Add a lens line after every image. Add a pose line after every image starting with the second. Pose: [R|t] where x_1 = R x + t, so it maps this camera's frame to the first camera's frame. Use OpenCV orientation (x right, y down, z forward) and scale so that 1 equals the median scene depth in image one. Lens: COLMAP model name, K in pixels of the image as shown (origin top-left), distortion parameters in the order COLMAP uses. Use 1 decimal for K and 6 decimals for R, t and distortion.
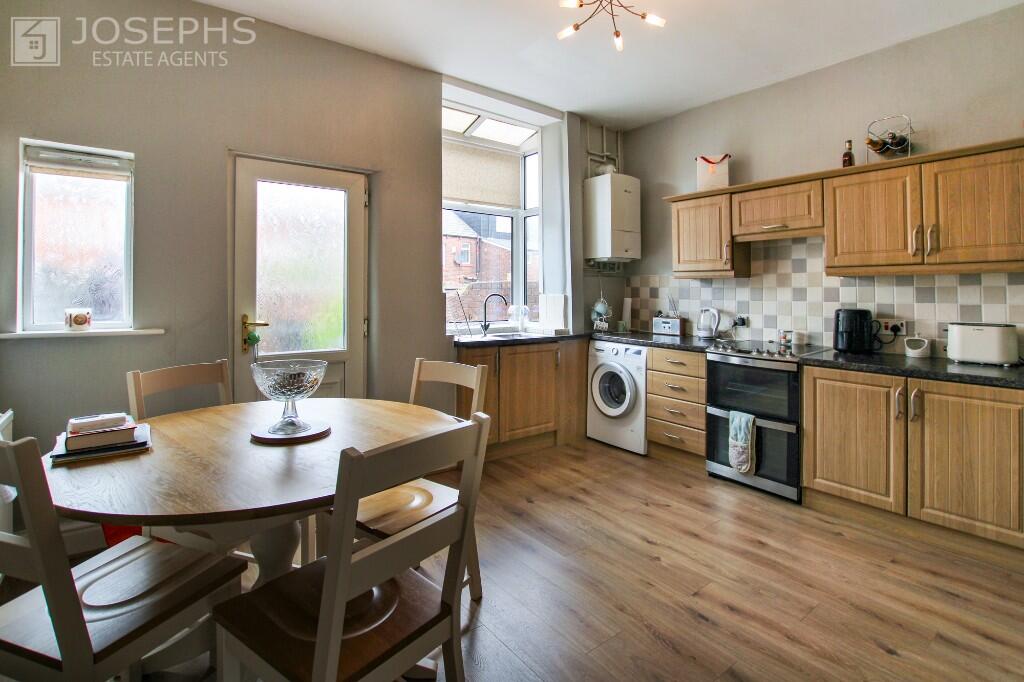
lens RADIAL K [[507.9, 0, 513.8], [0, 507.9, 289.3], [0, 0, 1]] dist [-0.018459, -0.000062]
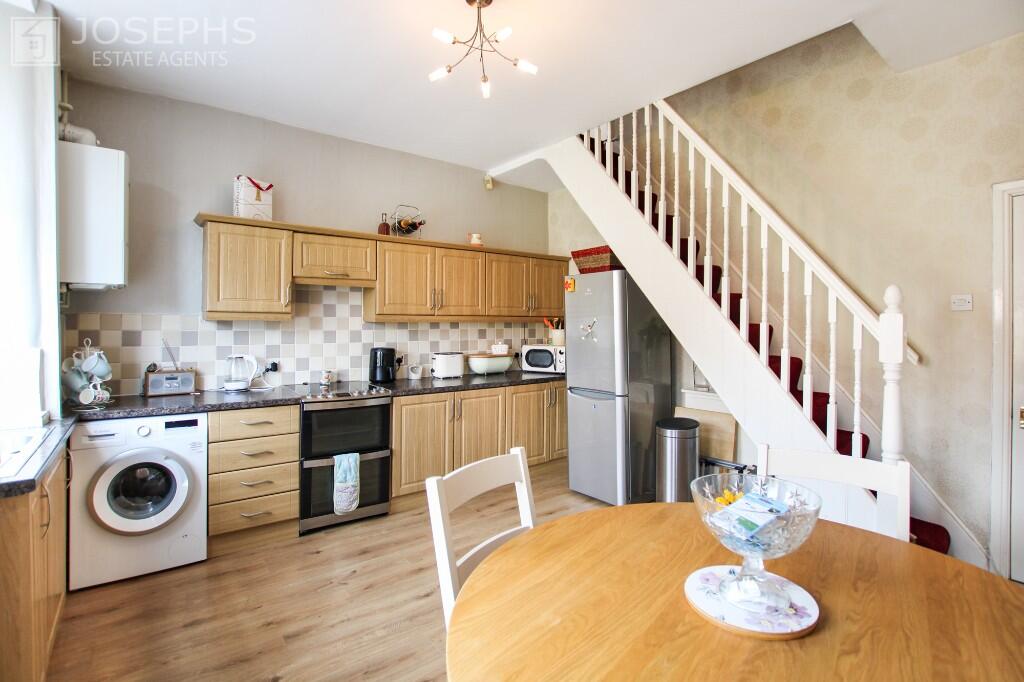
lens RADIAL K [[482.5, 0, 516.3], [0, 482.5, 325.6], [0, 0, 1]] dist [-0.024727, -0.000119]
pose [[-0.019773, -0.008261, 0.999770, -0.487550], [-0.010088, 0.999917, 0.008062, -0.026665], [-0.999754, -0.009926, -0.019855, 0.622332]]
